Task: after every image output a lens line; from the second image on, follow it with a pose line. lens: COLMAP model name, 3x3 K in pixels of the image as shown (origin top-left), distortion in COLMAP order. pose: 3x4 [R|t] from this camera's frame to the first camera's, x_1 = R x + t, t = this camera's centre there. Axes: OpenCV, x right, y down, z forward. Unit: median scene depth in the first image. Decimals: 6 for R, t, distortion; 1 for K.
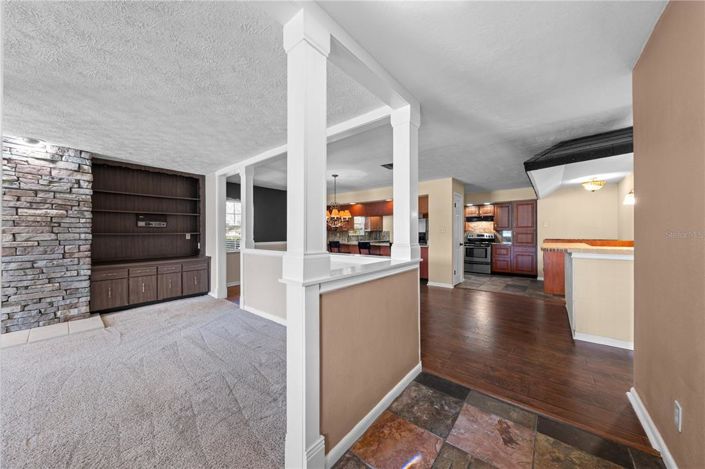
lens RADIAL K [[251.3, 0, 347.4], [0, 251.3, 232.1], [0, 0, 1]] dist [0.001455, 0.000159]
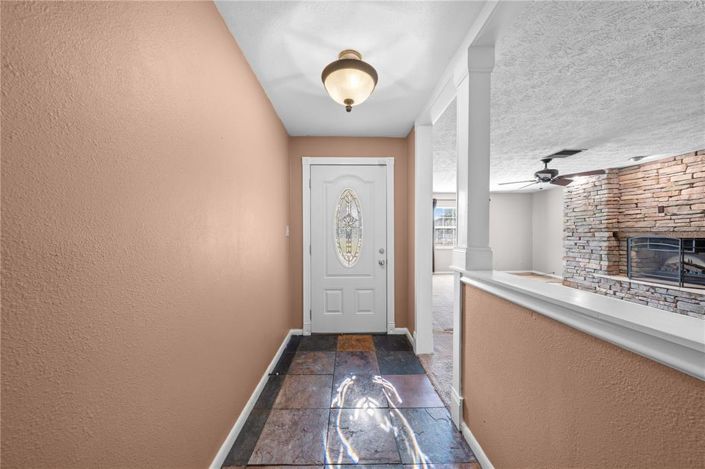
lens RADIAL K [[237.4, 0, 355.5], [0, 237.4, 235.6], [0, 0, 1]] dist [-0.004656, 0.000325]
pose [[-0.752898, 0.009351, -0.658071, 0.407208], [0.009762, 0.999948, 0.003041, 0.007084], [0.658065, -0.004134, -0.752950, 0.611781]]
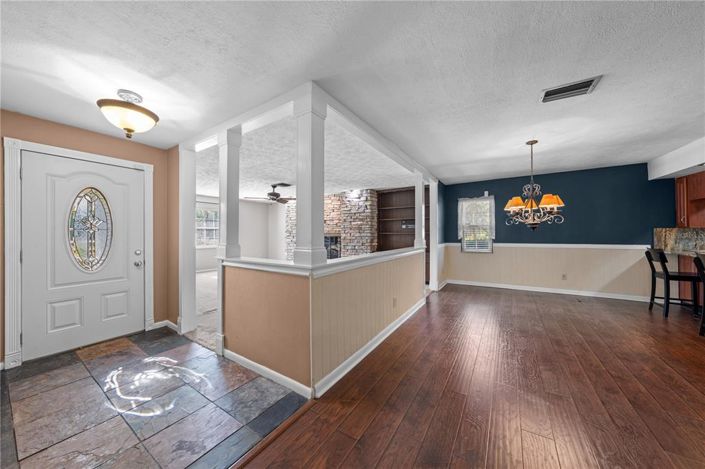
lens RADIAL K [[237.4, 0, 350.6], [0, 237.4, 234.3], [0, 0, 1]] dist [-0.004656, 0.000325]
pose [[0.106960, 0.009635, -0.994217, 0.758382], [0.006754, 0.999923, 0.010417, -0.006273], [0.994240, -0.007829, 0.106886, 0.730829]]
